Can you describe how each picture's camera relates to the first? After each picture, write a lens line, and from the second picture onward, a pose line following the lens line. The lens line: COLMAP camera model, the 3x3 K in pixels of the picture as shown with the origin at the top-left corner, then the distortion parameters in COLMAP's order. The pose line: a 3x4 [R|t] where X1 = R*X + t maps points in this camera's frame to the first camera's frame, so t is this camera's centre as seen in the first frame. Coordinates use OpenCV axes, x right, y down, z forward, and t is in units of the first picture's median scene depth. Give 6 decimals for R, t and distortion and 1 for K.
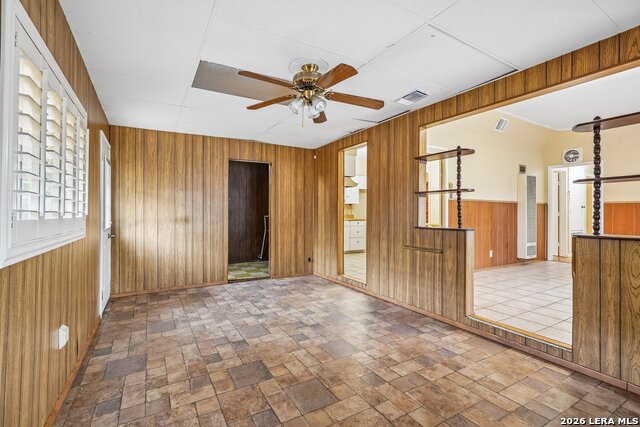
lens RADIAL K [[296.5, 0, 318.8], [0, 296.5, 212.6], [0, 0, 1]] dist [-0.000203, 0.000383]
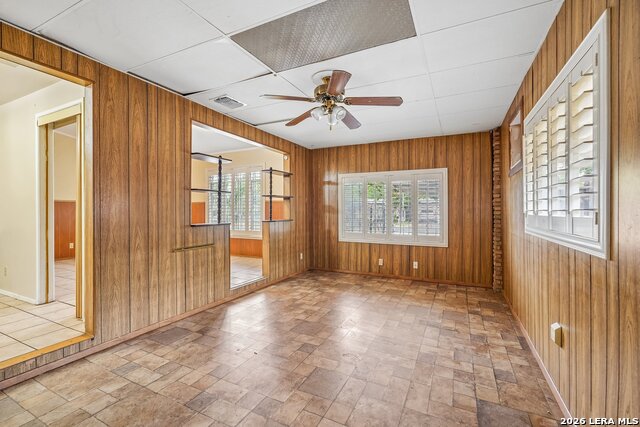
lens RADIAL K [[283.1, 0, 318.5], [0, 283.1, 211.6], [0, 0, 1]] dist [-0.011334, 0.003785]
pose [[-0.552565, -0.001850, 0.833468, -0.671079], [-0.000770, 0.999998, 0.001709, 0.003160], [-0.833469, 0.000303, -0.552566, 1.216443]]
